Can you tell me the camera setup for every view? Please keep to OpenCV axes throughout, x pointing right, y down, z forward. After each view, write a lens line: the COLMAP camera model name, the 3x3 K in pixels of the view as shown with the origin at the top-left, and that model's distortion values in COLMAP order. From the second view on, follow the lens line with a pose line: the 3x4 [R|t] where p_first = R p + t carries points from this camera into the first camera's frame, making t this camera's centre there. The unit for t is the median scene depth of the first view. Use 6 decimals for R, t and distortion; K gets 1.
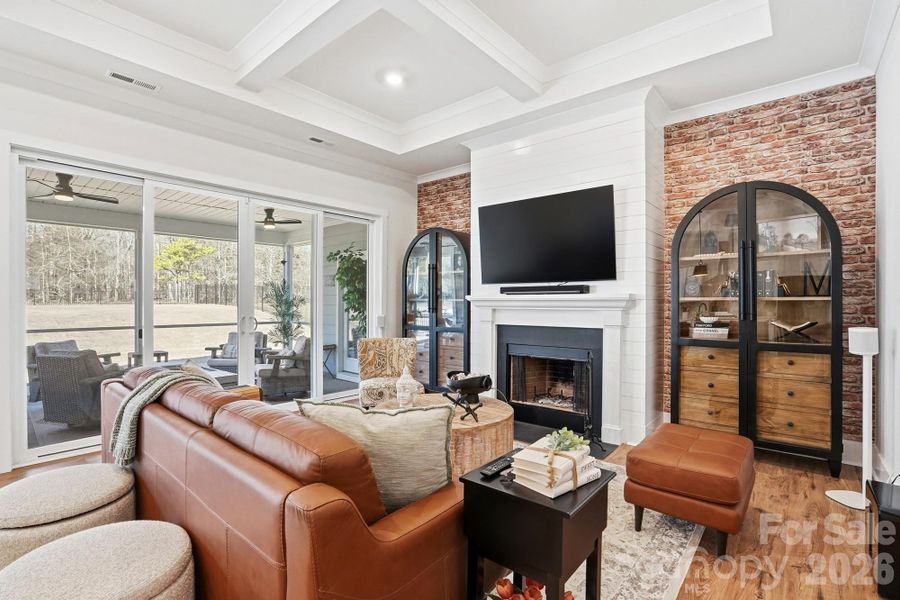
lens RADIAL K [[423.2, 0, 450.0], [0, 423.2, 300.0], [0, 0, 1]] dist [-0.058006, 0.022813]
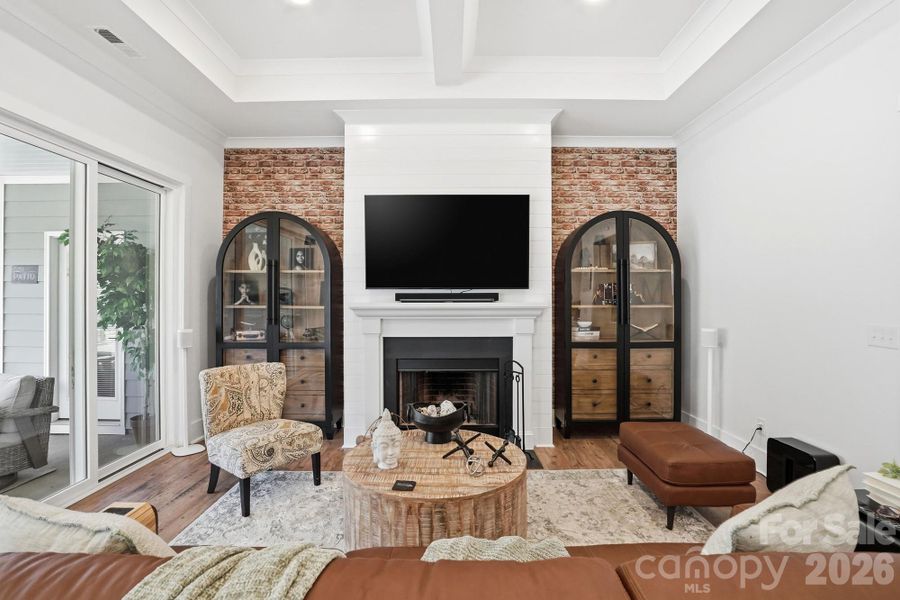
lens RADIAL K [[423.2, 0, 450.0], [0, 423.2, 300.0], [0, 0, 1]] dist [-0.058006, 0.022813]
pose [[0.765579, -0.005133, 0.643322, -0.327282], [0.000473, 0.999972, 0.007416, -0.022442], [-0.643342, -0.005373, 0.765560, 0.267150]]
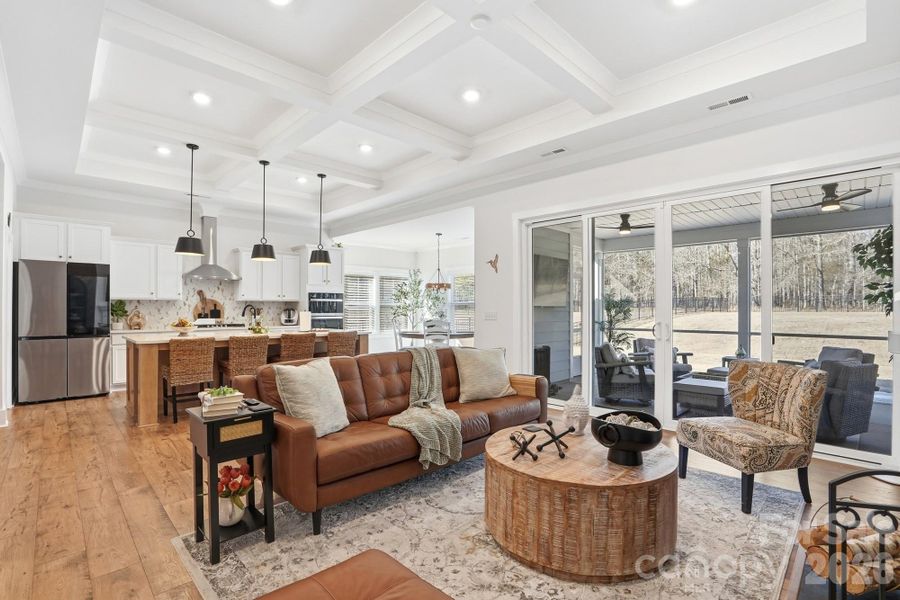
lens RADIAL K [[423.2, 0, 450.0], [0, 423.2, 300.0], [0, 0, 1]] dist [-0.058006, 0.022813]
pose [[-0.082236, -0.018004, -0.996450, 0.505875], [0.002718, 0.999829, -0.018290, -0.000680], [0.996609, -0.004212, -0.082173, 0.557664]]
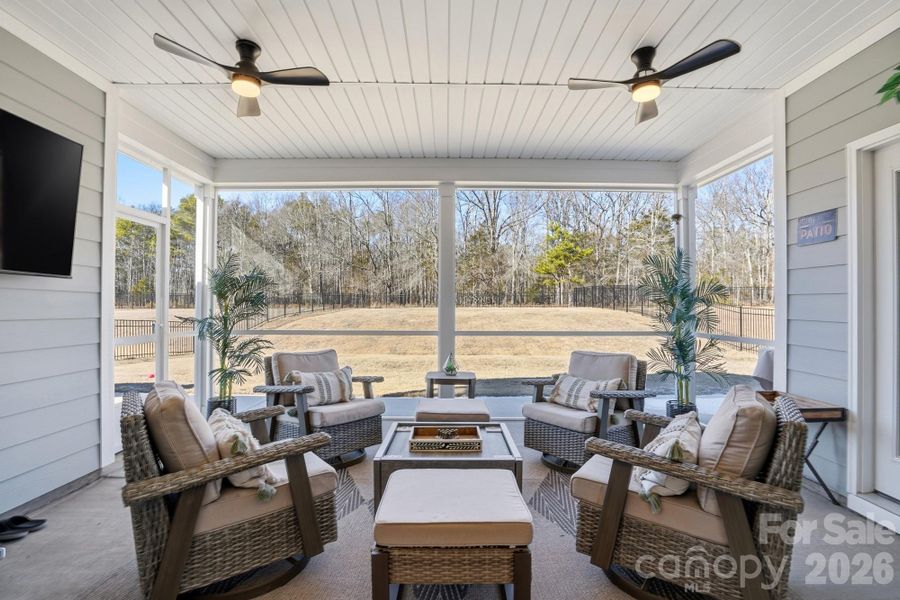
lens RADIAL K [[423.2, 0, 450.0], [0, 423.2, 300.0], [0, 0, 1]] dist [-0.058006, 0.022813]
pose [[0.655542, -0.009500, -0.755099, -0.379055], [0.001372, 0.999934, -0.011388, 0.033358], [0.755157, 0.006429, 0.655512, 0.884835]]
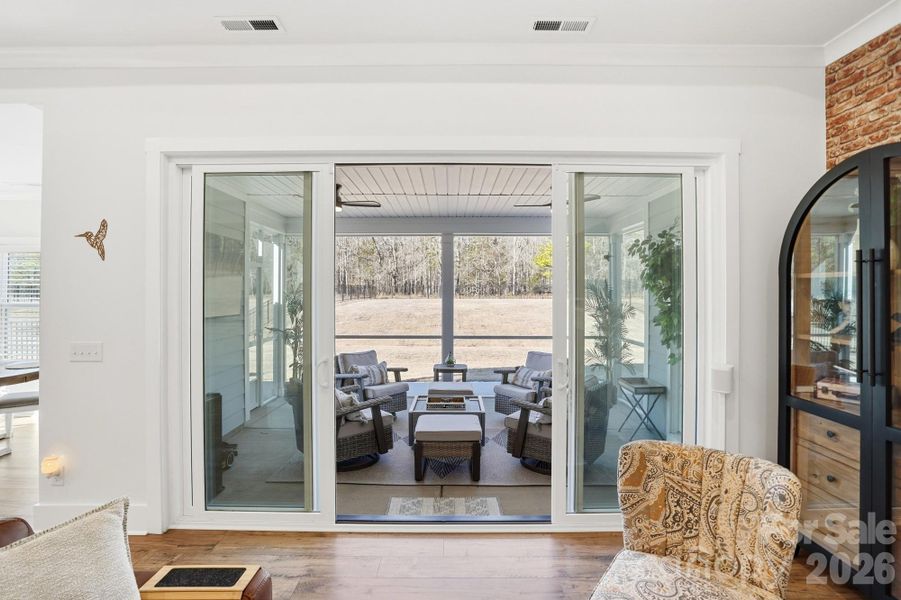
lens RADIAL K [[429.7, 0, 451.1], [0, 429.7, 288.7], [0, 0, 1]] dist [-0.031219, 0.000422]
pose [[0.650728, -0.006511, -0.759283, -0.005802], [0.003249, 0.999978, -0.005791, -0.059493], [0.759304, 0.001301, 0.650735, 0.580309]]
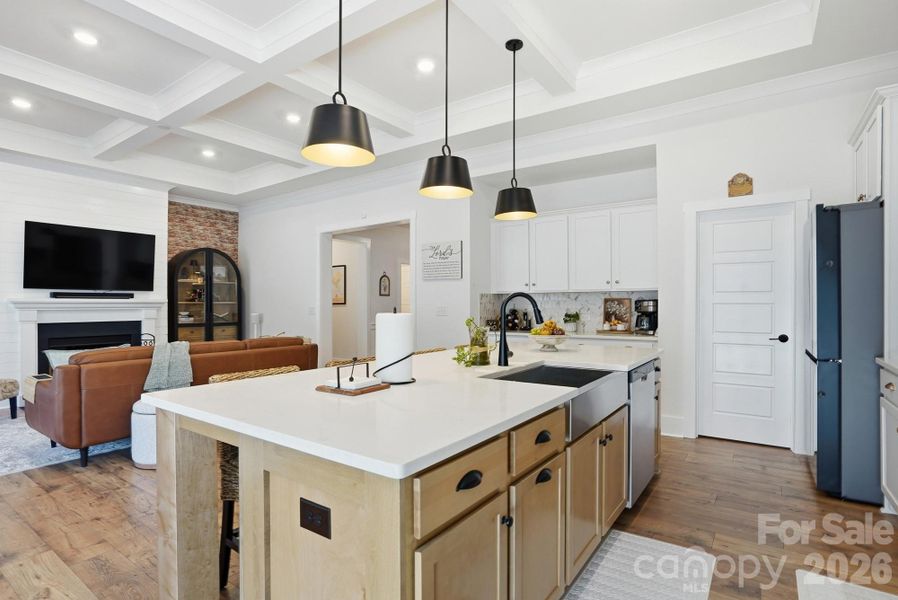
lens RADIAL K [[457.4, 0, 449.0], [0, 457.4, 300.0], [0, 0, 1]] dist [-0.035359, 0.012902]
pose [[-0.086079, 0.008333, 0.996253, -1.209982], [-0.000869, 0.999964, -0.008439, 0.001844], [-0.996288, -0.001593, -0.086069, -0.025742]]
